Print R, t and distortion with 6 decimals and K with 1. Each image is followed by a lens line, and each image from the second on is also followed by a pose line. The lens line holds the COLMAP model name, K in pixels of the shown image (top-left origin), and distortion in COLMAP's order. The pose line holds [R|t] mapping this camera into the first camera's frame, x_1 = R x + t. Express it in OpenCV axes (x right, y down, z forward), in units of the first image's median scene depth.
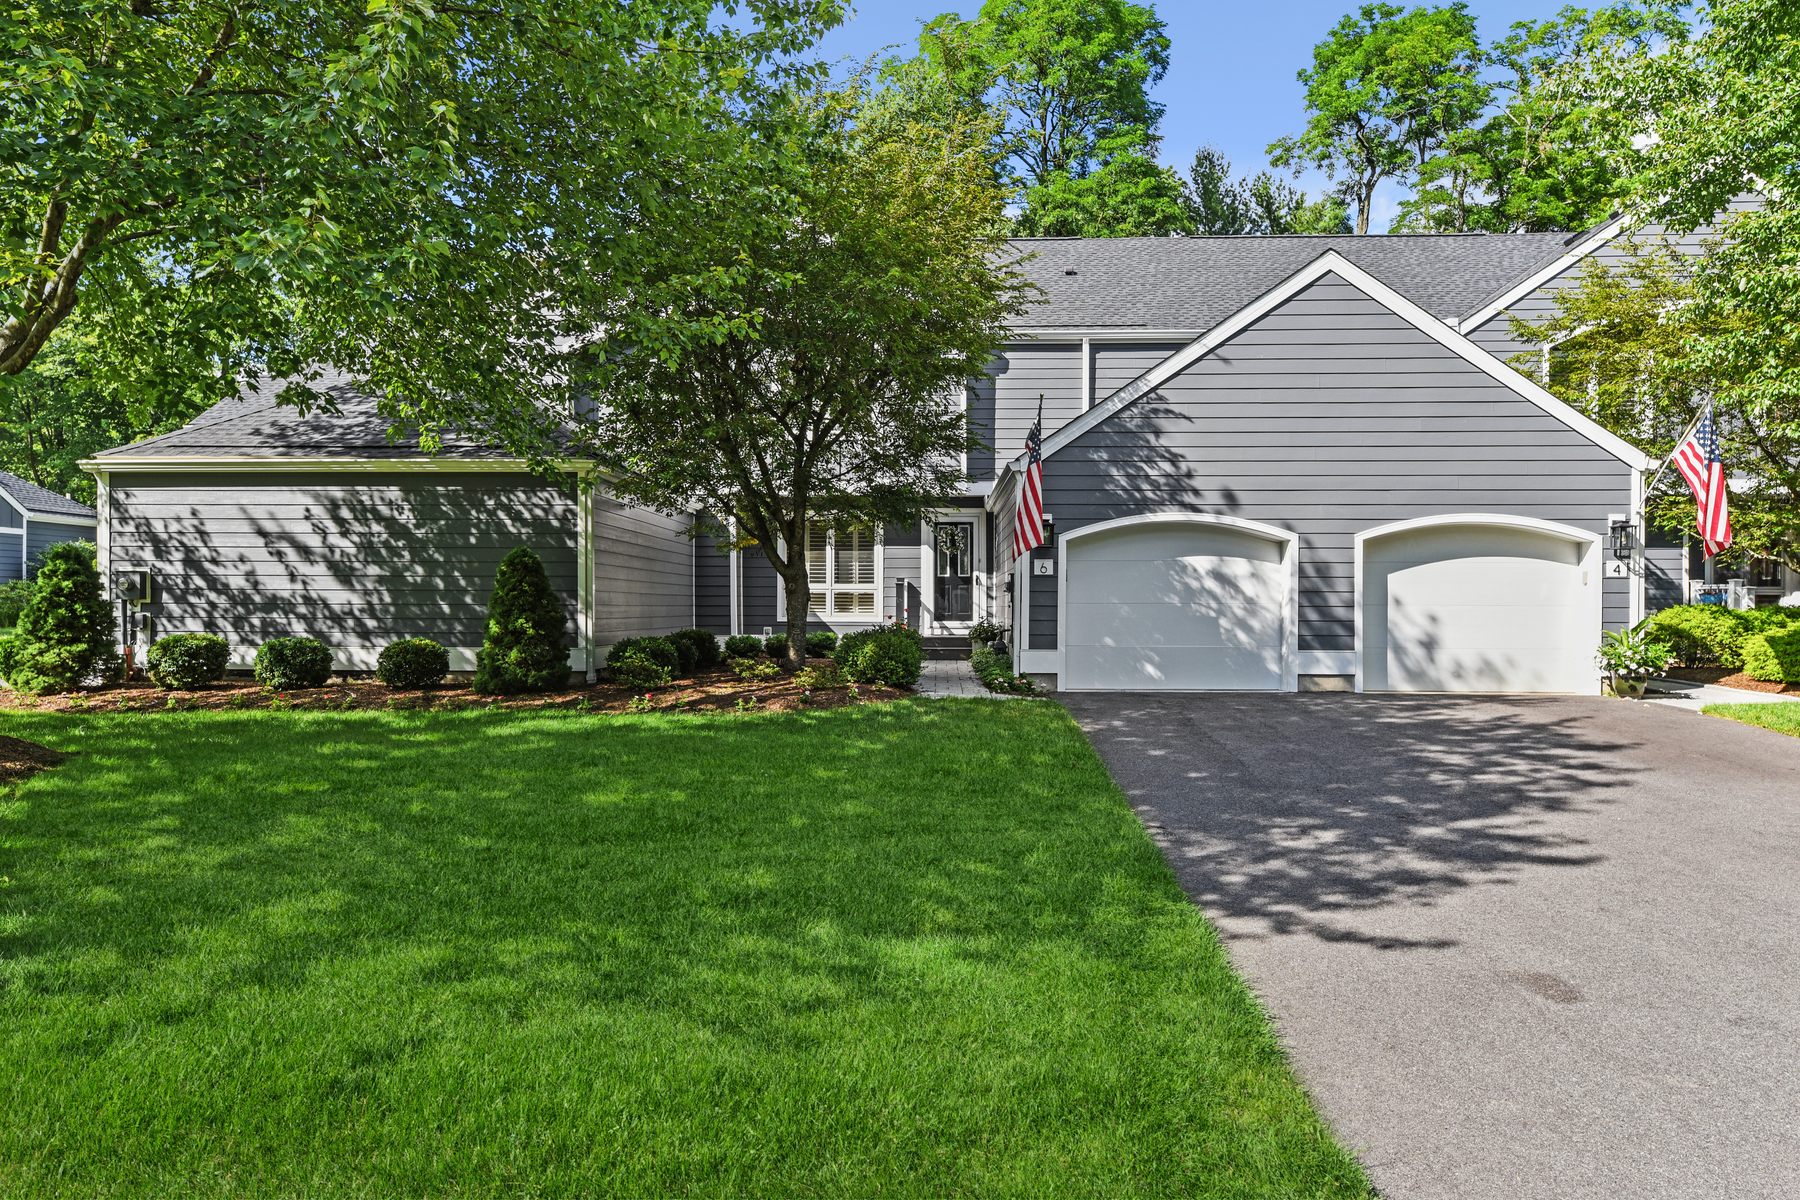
lens RADIAL K [[1141.9, 0, 901.1], [0, 1141.9, 601.8], [0, 0, 1]] dist [-0.000079, 0.000000]
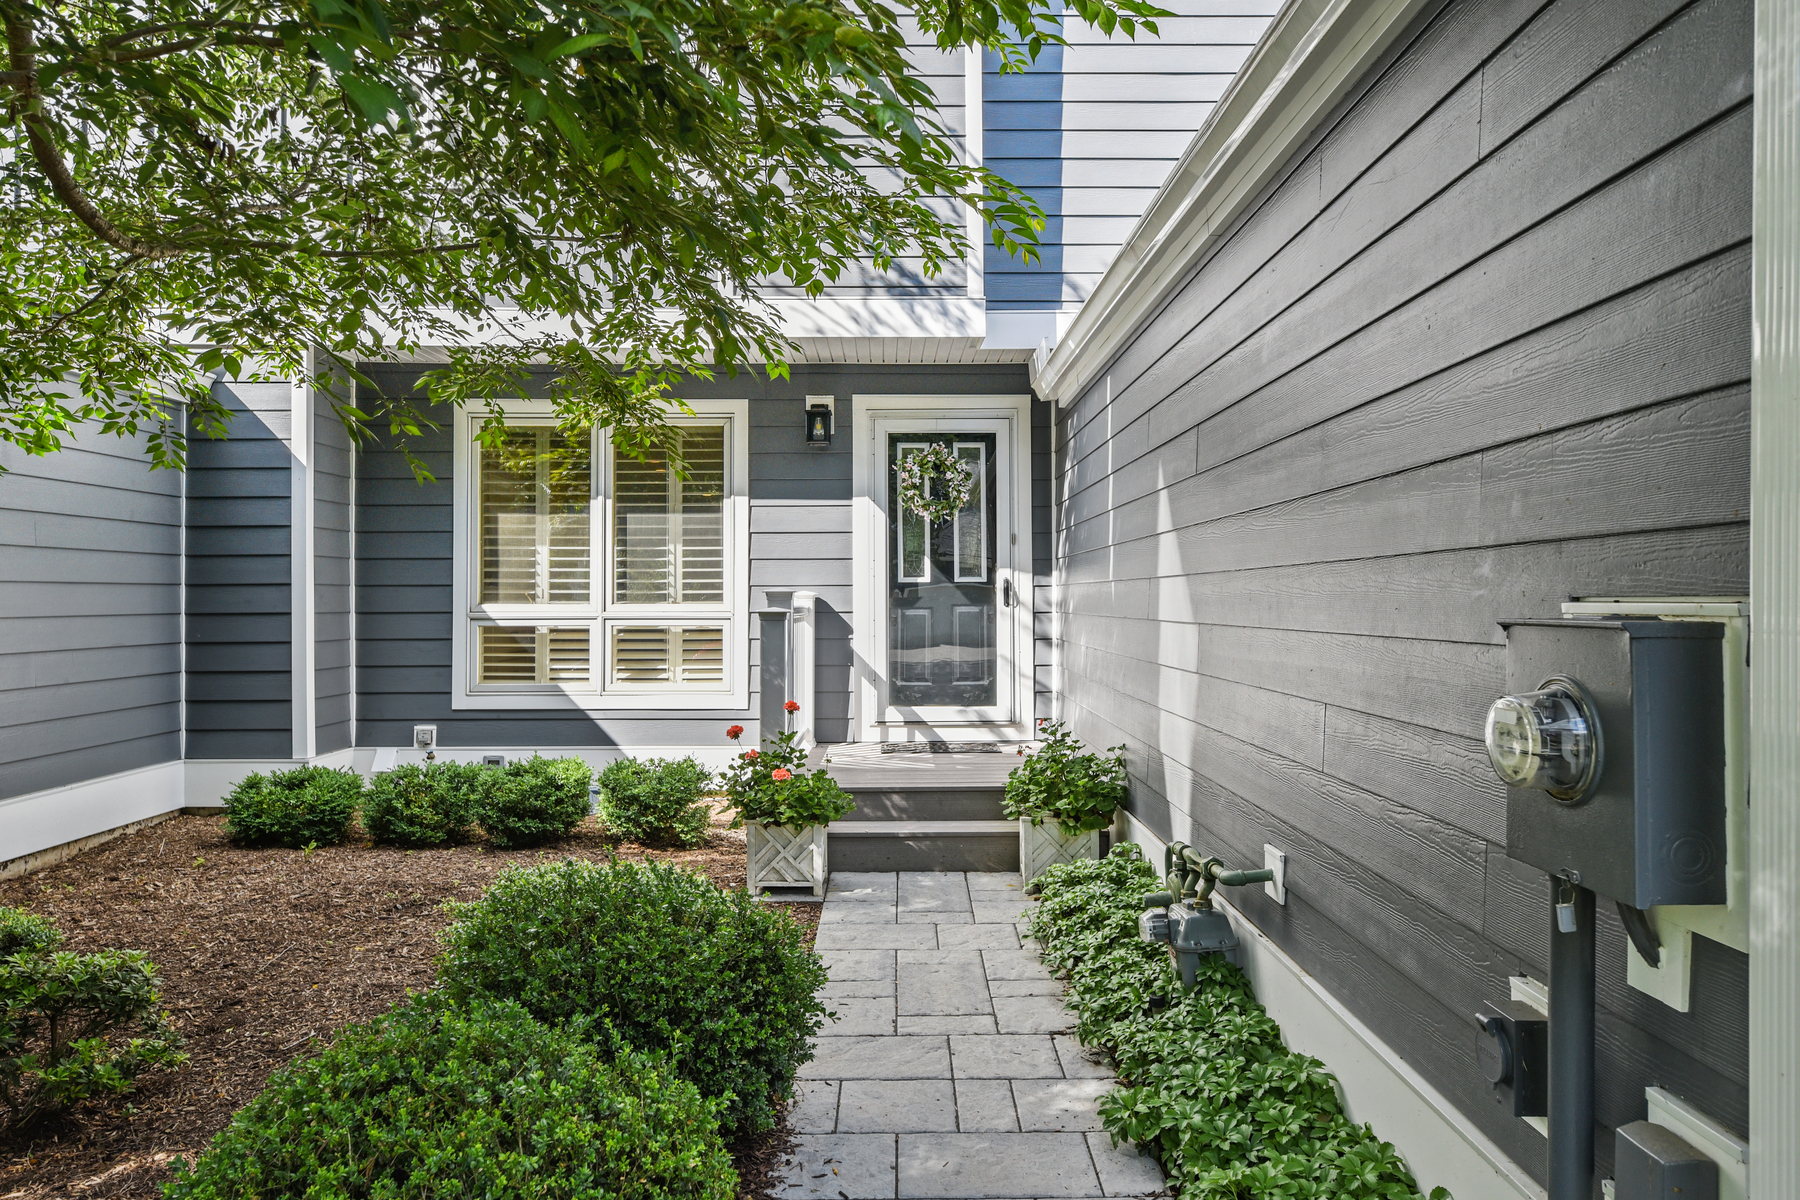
lens RADIAL K [[1246.2, 0, 900.2], [0, 1246.2, 597.6], [0, 0, 1]] dist [0.000041, 0.000000]
pose [[0.999272, -0.001208, 0.038144, 0.017457], [0.001206, 0.999999, 0.000086, -0.017441], [-0.038144, -0.000040, 0.999272, 0.604703]]
